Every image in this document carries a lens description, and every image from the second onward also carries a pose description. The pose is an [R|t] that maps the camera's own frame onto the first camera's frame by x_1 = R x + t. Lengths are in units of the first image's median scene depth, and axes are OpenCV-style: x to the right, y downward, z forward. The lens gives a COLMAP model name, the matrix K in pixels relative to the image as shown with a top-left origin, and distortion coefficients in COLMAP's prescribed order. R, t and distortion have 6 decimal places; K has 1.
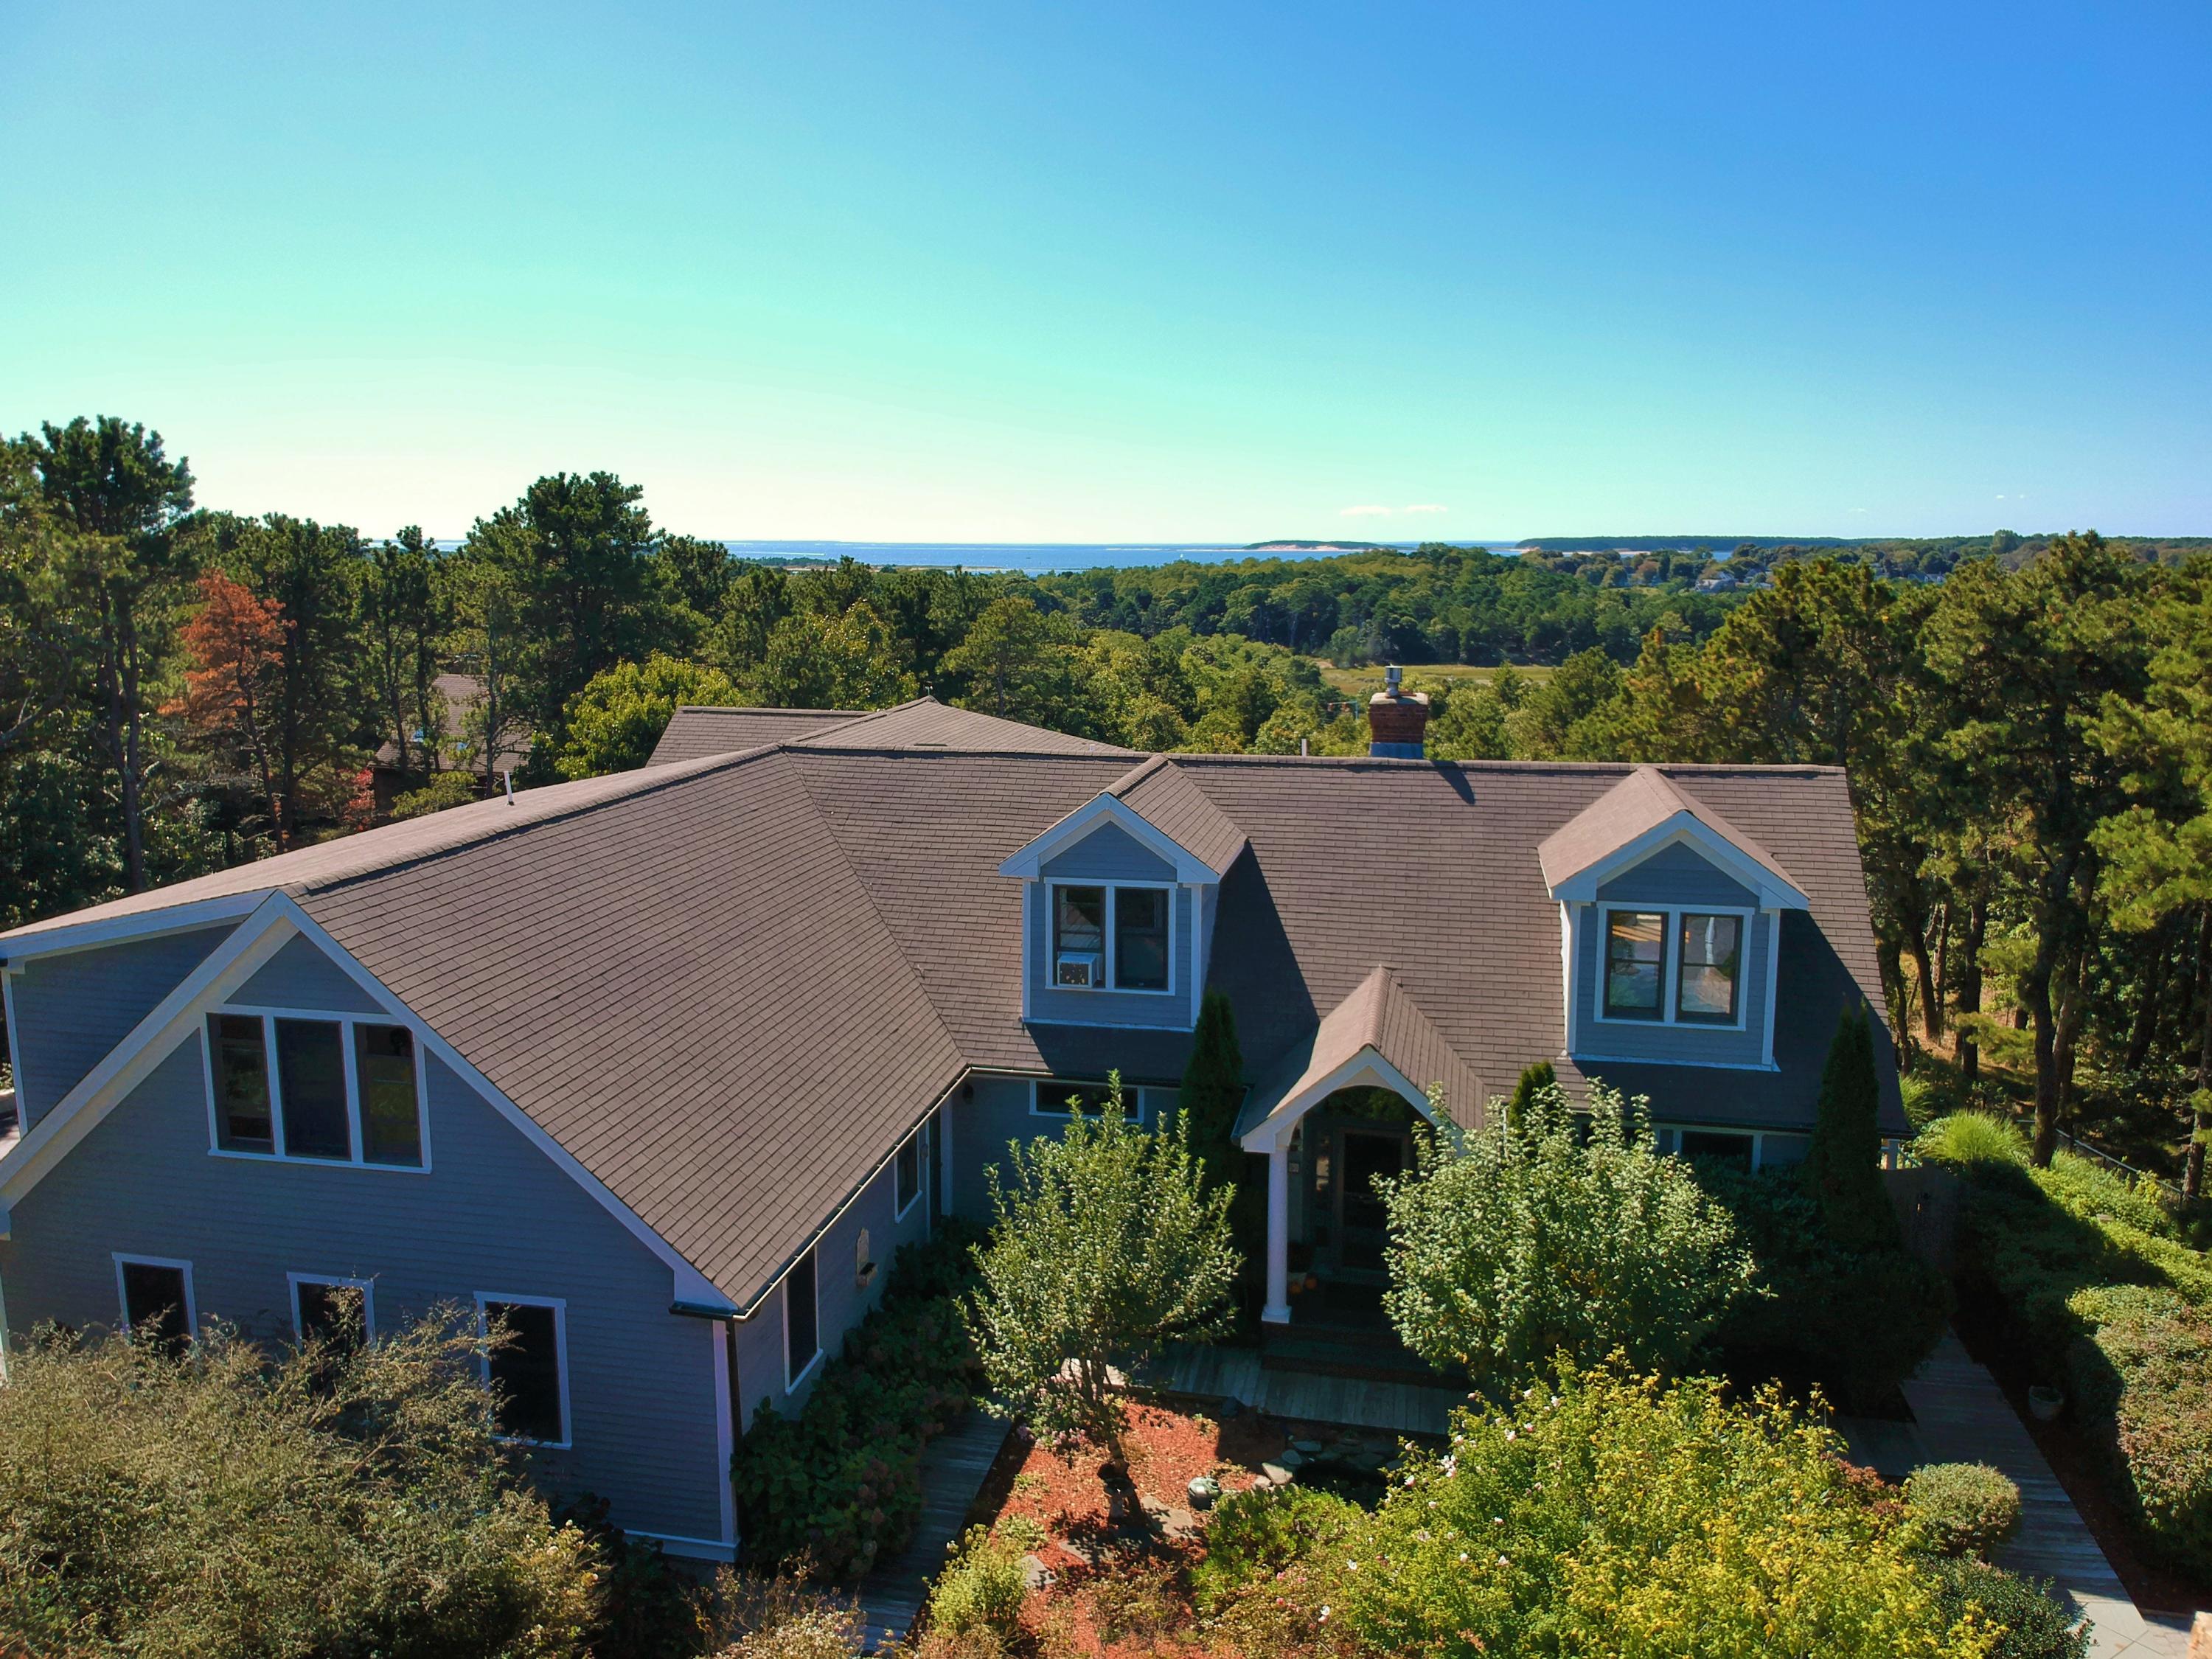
lens RADIAL K [[1610.2, 0, 1102.6], [0, 1610.2, 822.5], [0, 0, 1]] dist [0.074717, -0.138744]
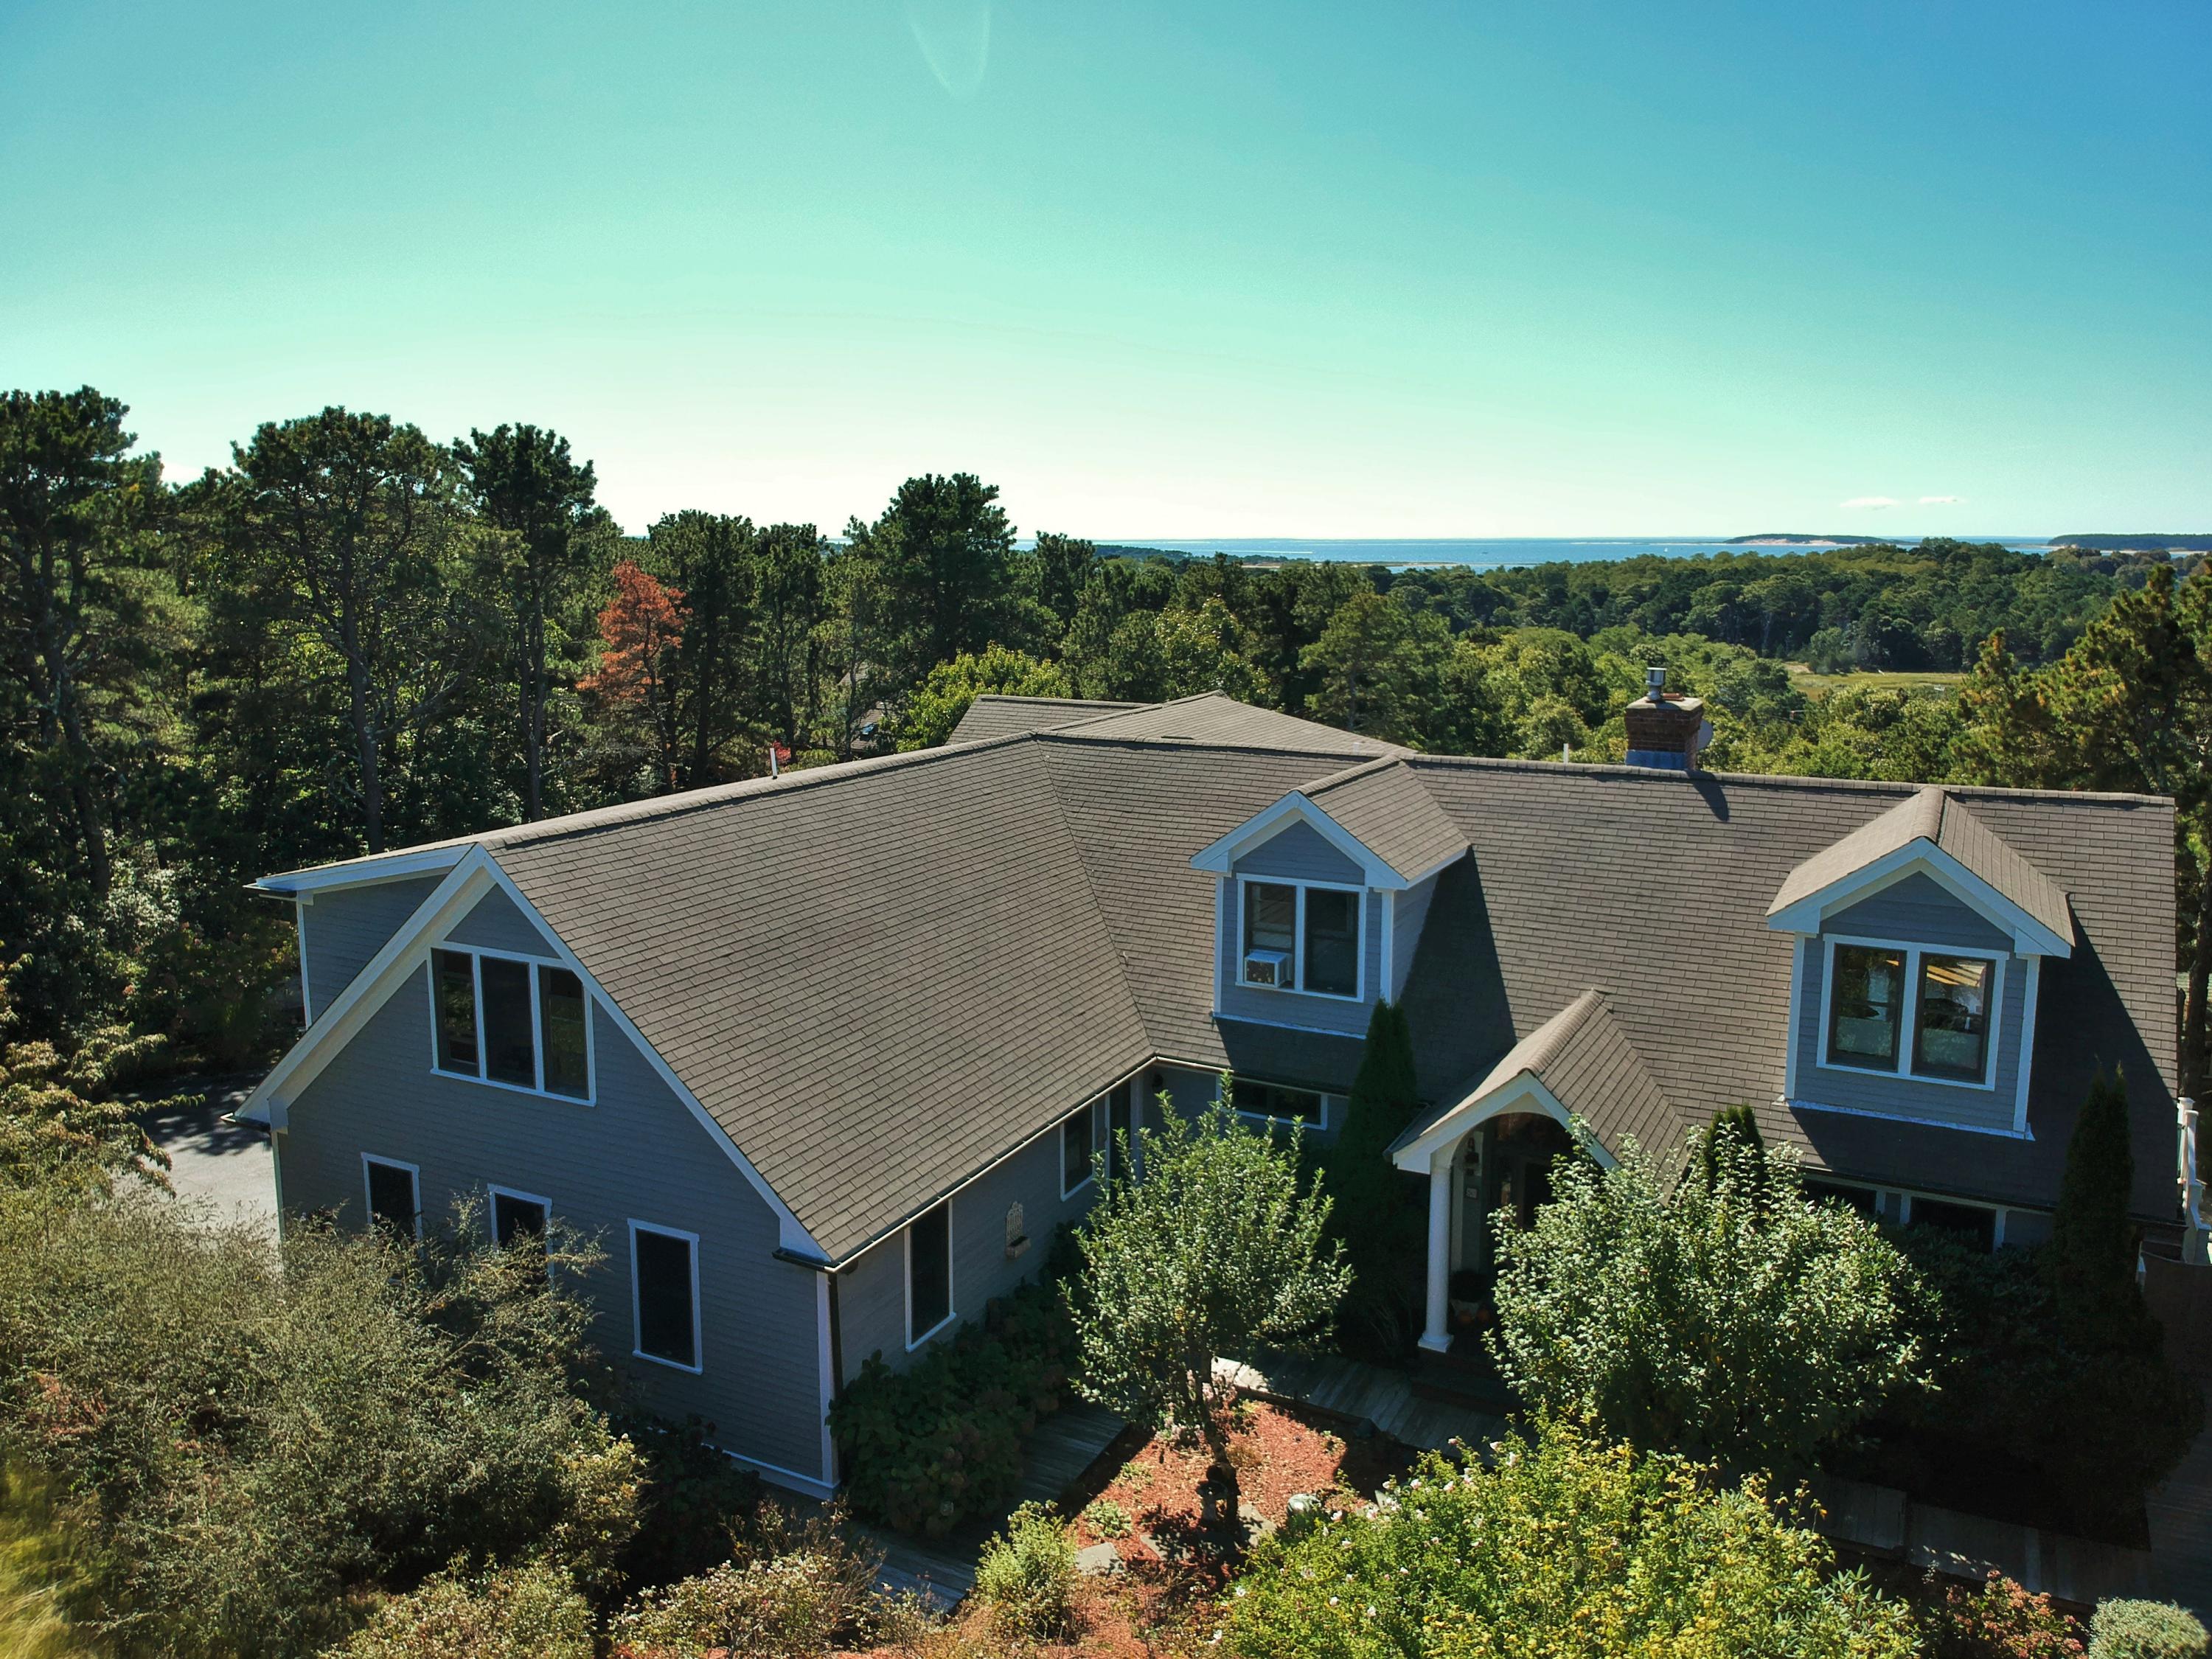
lens RADIAL K [[1610.2, 0, 1110.5], [0, 1610.2, 809.0], [0, 0, 1]] dist [0.074717, -0.138744]
pose [[0.962855, 0.045534, -0.266153, 0.160613], [-0.047037, 0.998893, 0.000728, -0.002687], [0.265891, 0.011818, 0.963931, 0.020345]]
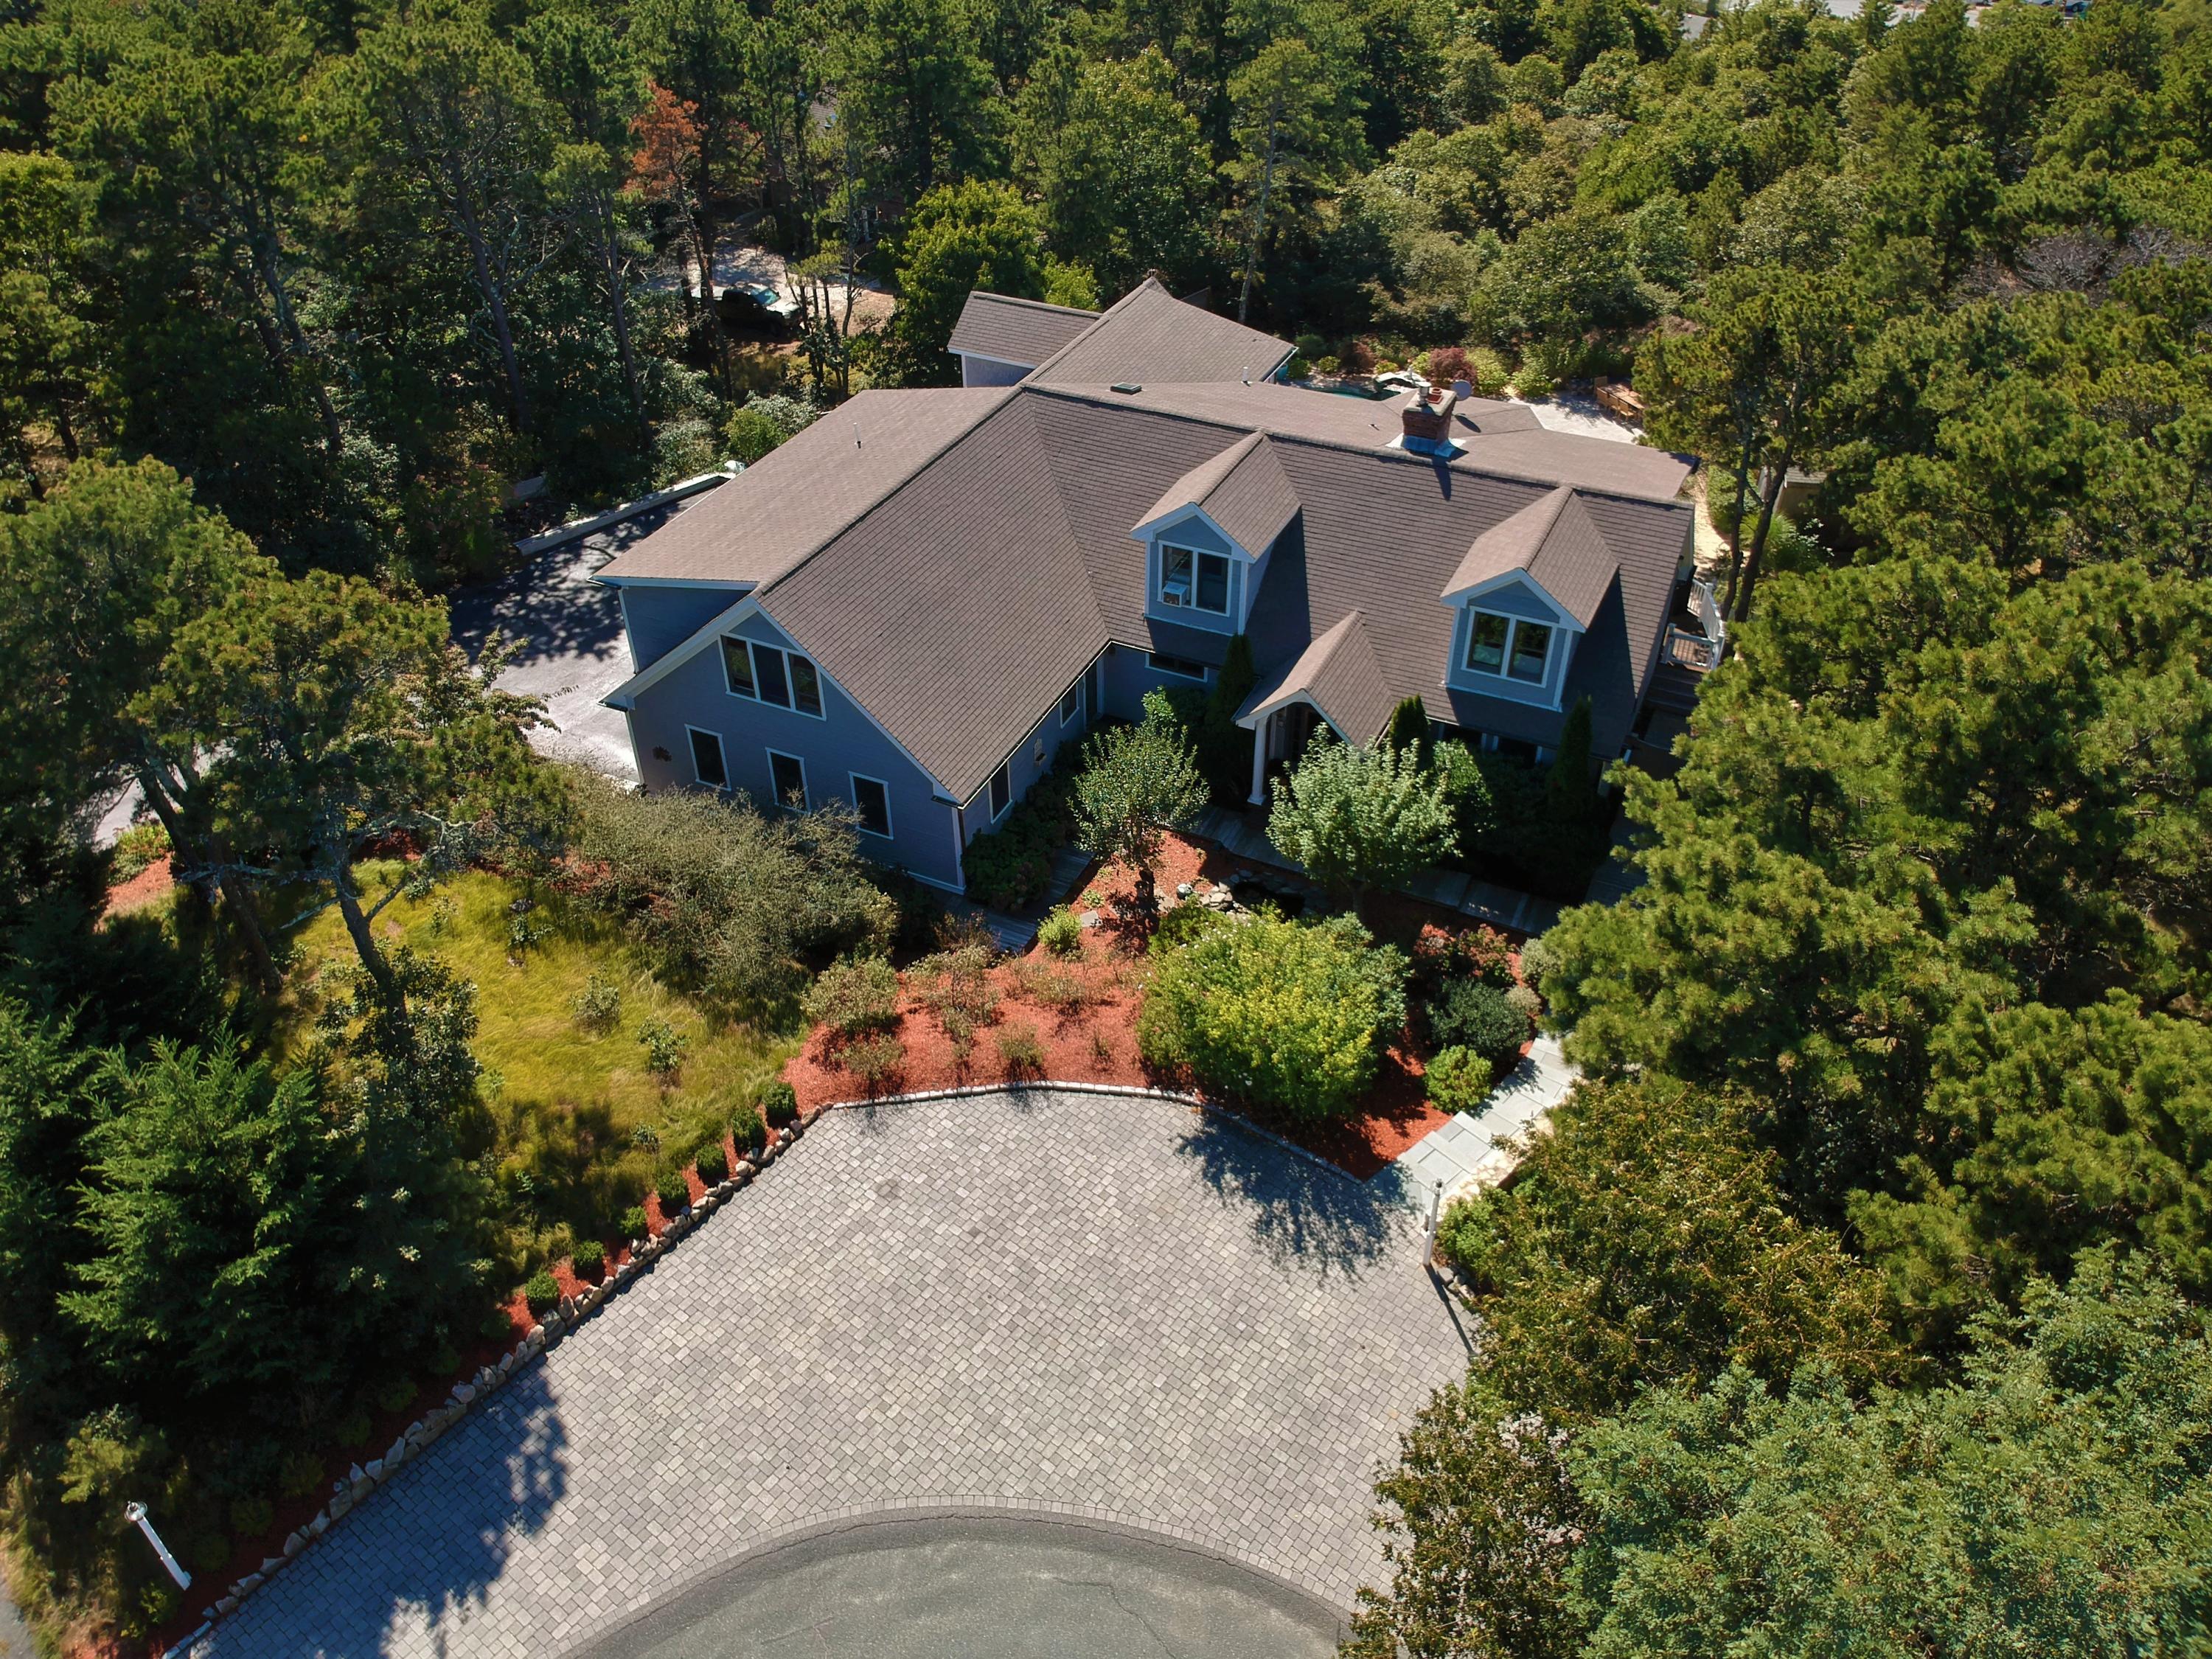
lens RADIAL K [[1610.2, 0, 1121.4], [0, 1610.2, 828.6], [0, 0, 1]] dist [0.074717, -0.138744]
pose [[0.974148, 0.142628, -0.175193, 0.279544], [-0.041048, 0.874339, 0.483576, -0.545786], [0.222150, -0.463883, 0.857591, -0.626516]]
